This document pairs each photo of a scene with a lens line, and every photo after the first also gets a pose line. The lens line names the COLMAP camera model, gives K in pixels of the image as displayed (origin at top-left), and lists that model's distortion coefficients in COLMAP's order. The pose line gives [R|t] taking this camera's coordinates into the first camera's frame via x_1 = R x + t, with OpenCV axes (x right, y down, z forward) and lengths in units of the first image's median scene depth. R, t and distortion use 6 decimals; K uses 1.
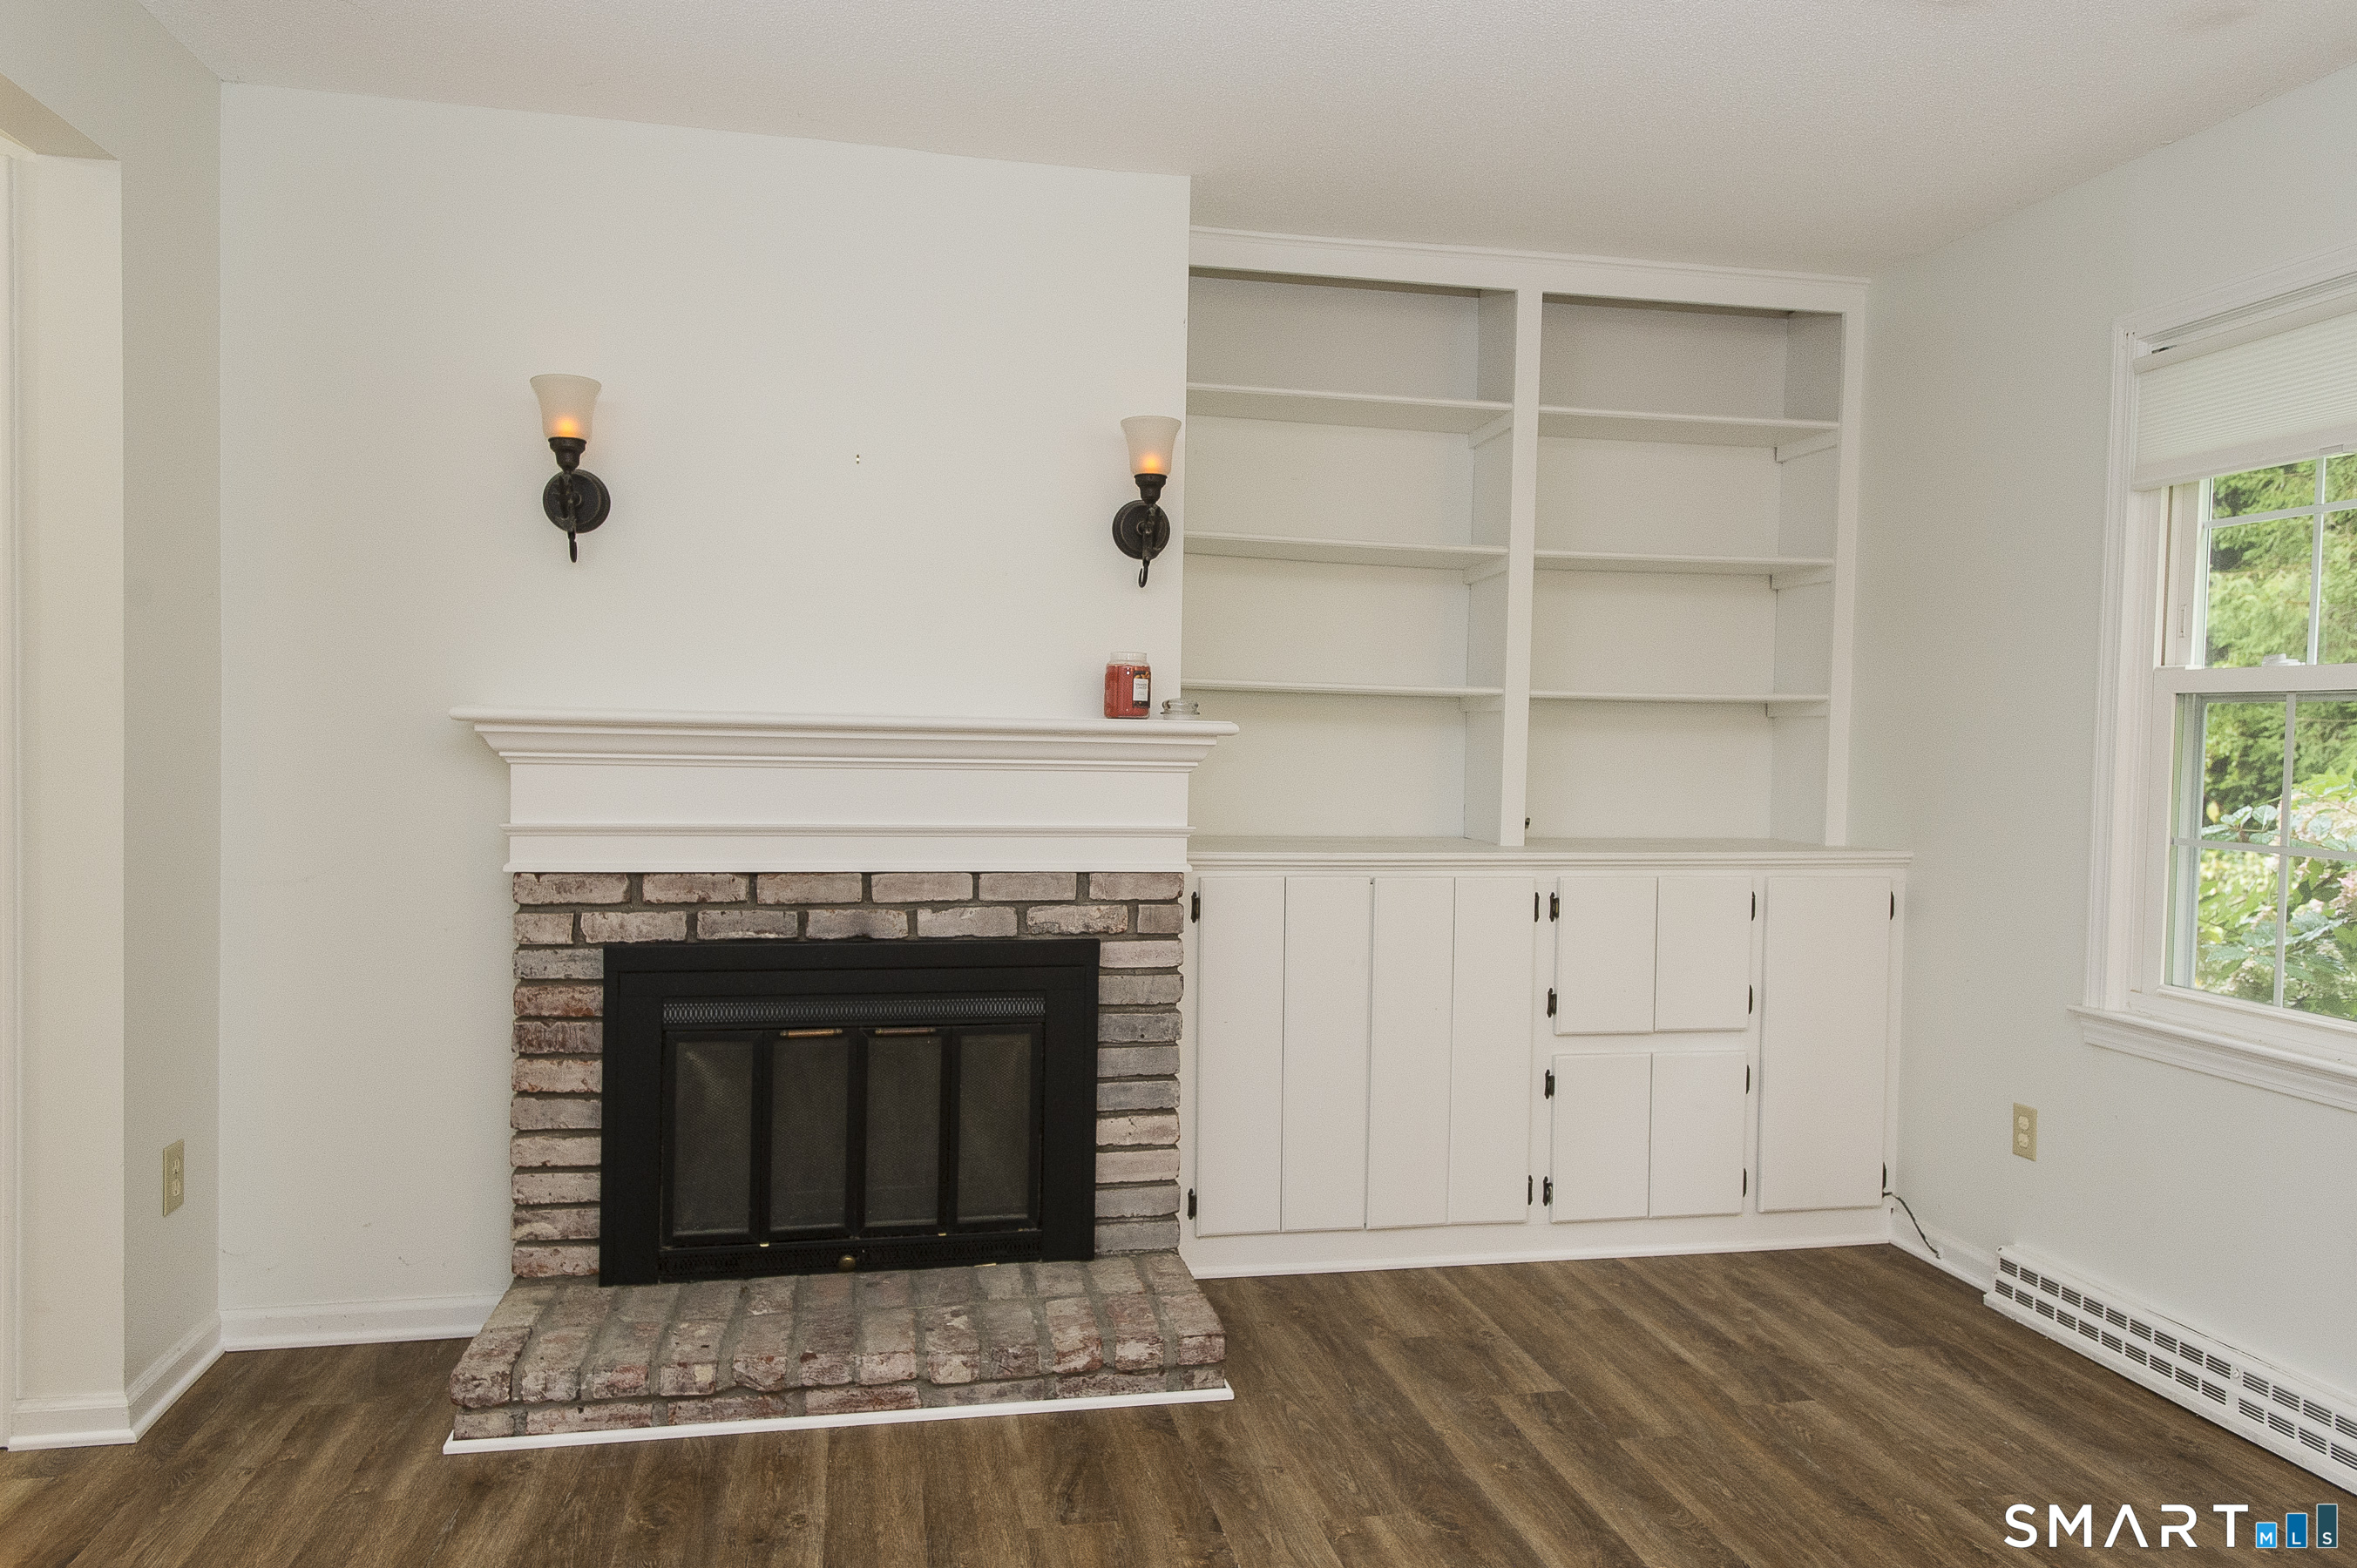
lens RADIAL K [[1541.6, 0, 1192.7], [0, 1541.6, 778.6], [0, 0, 1]] dist [0.037096, -0.001270]
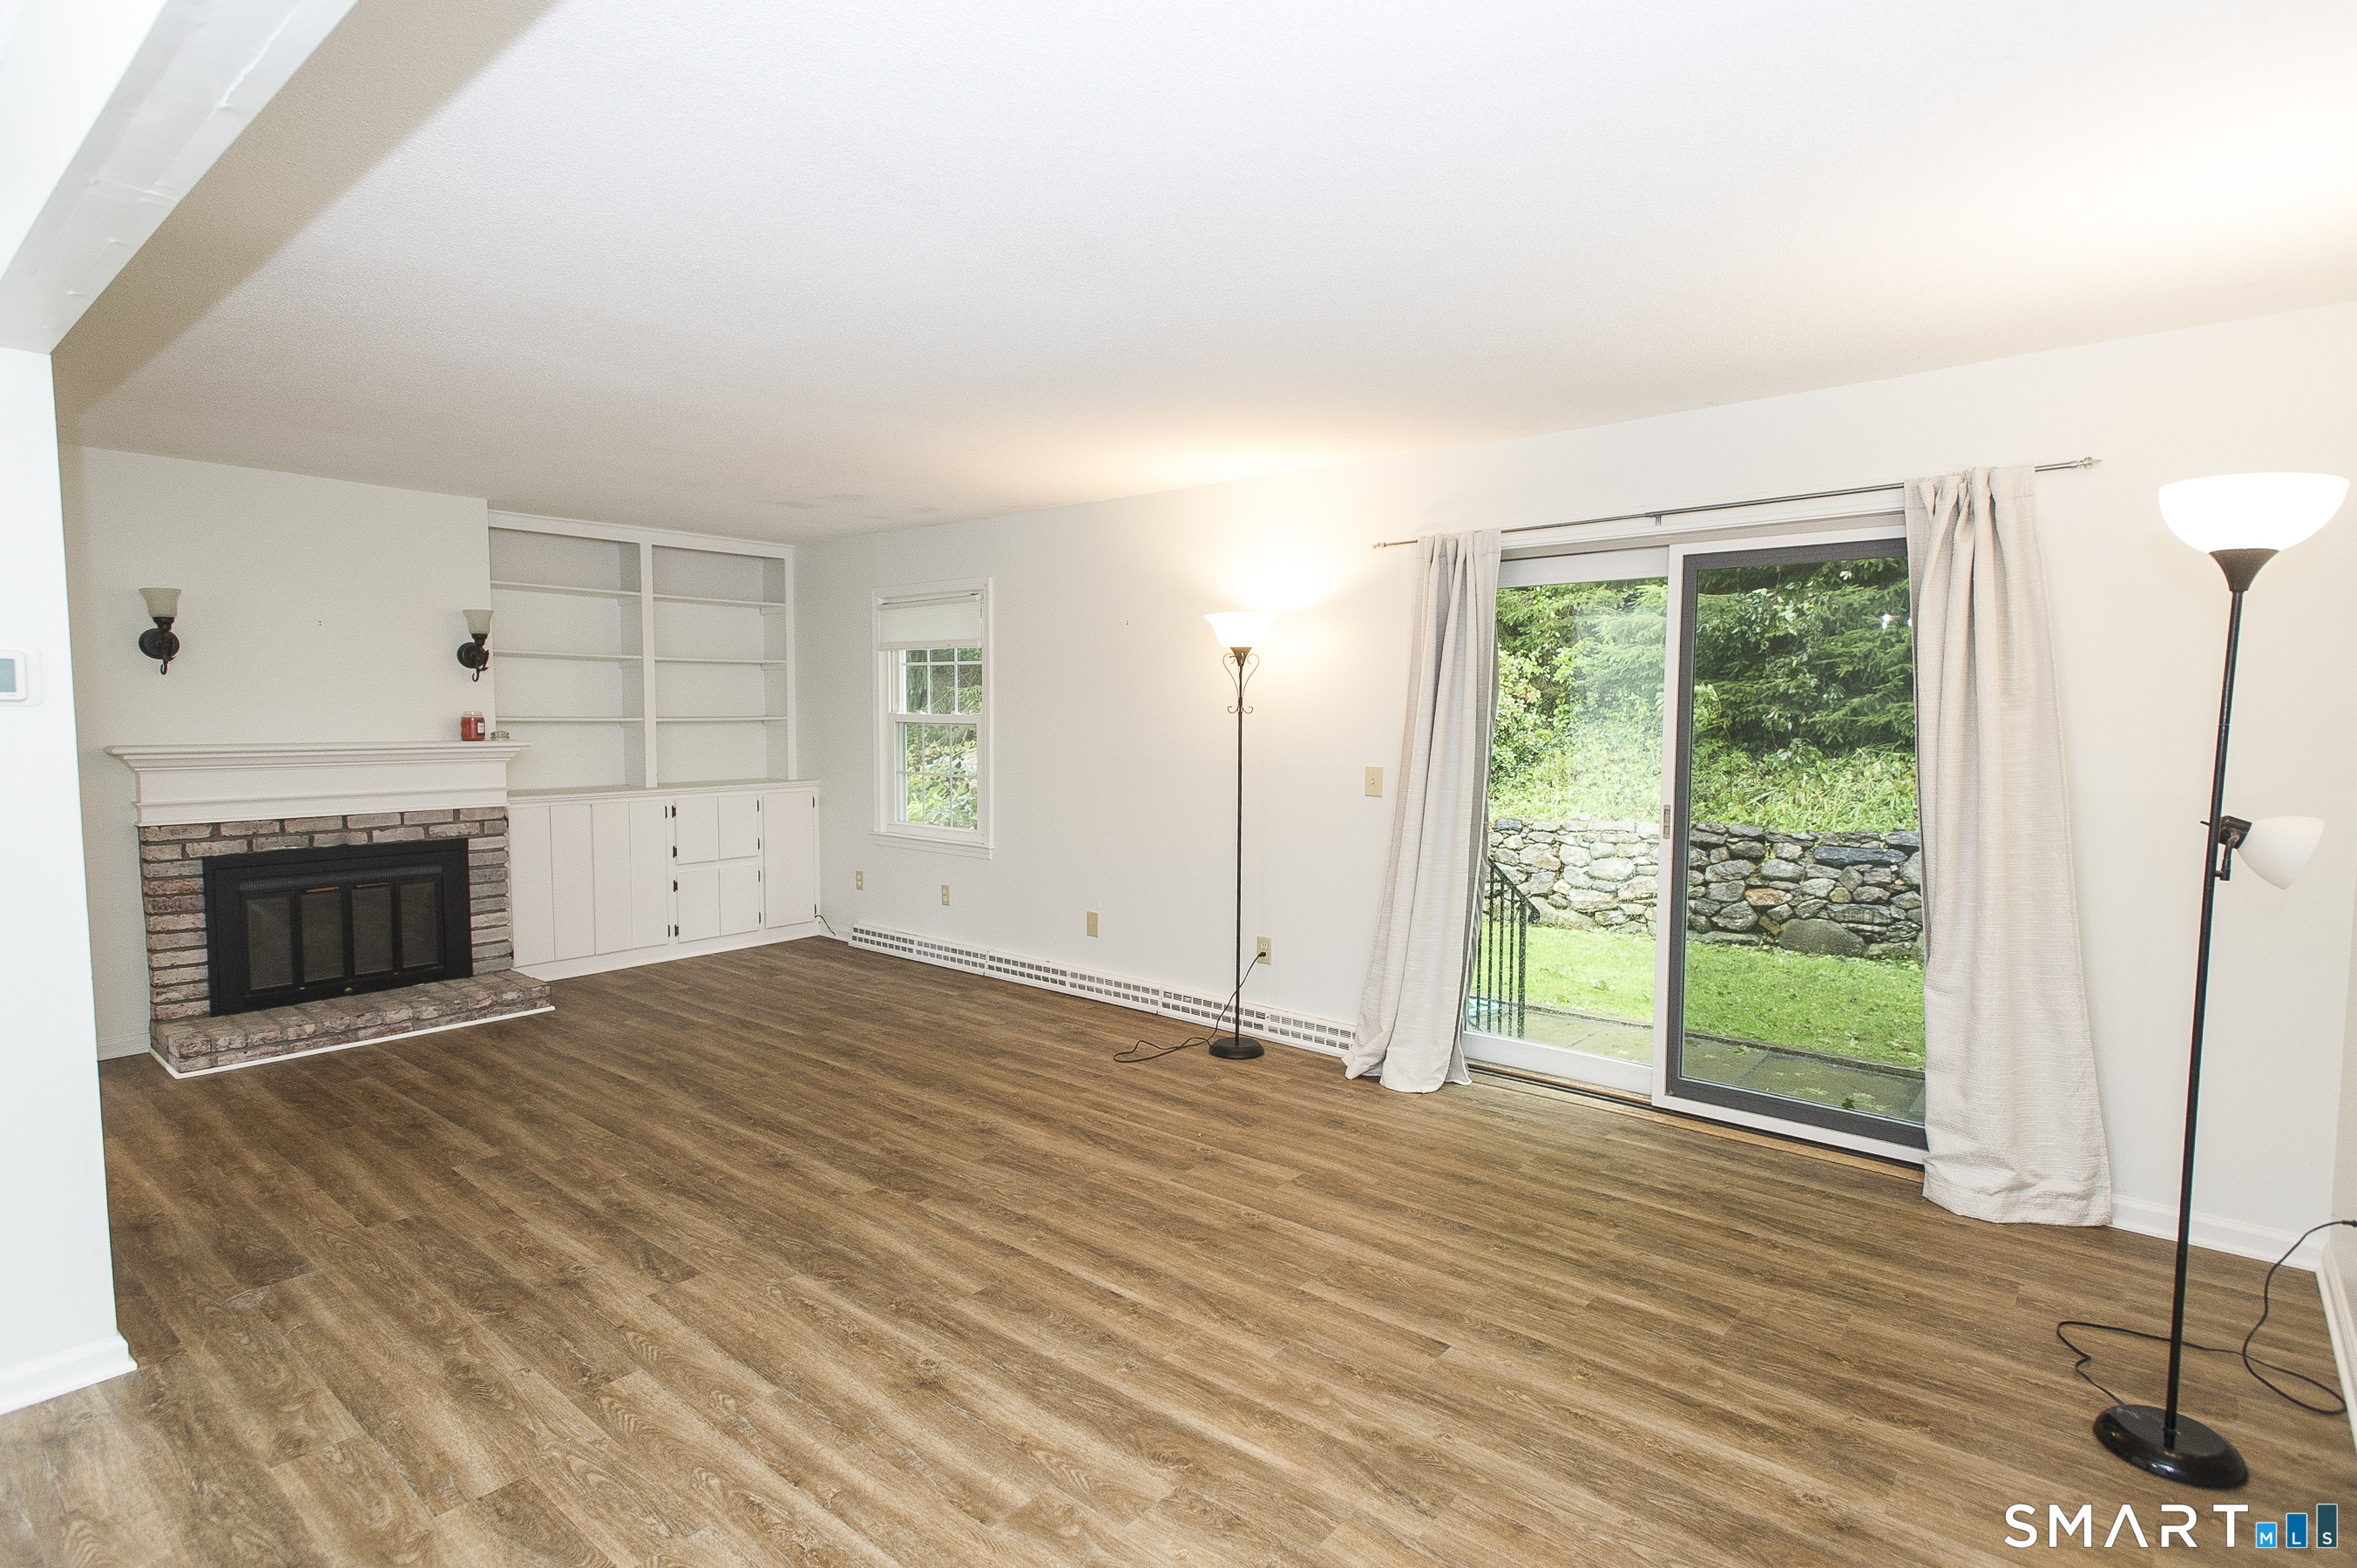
lens RADIAL K [[1164.8, 0, 1183.1], [0, 1164.8, 792.2], [0, 0, 1]] dist [0.005614, 0.001224]
pose [[0.785057, -0.060110, 0.616500, -0.295269], [0.026809, 0.997645, 0.063135, -0.044994], [-0.618843, -0.033037, 0.784819, -1.030584]]
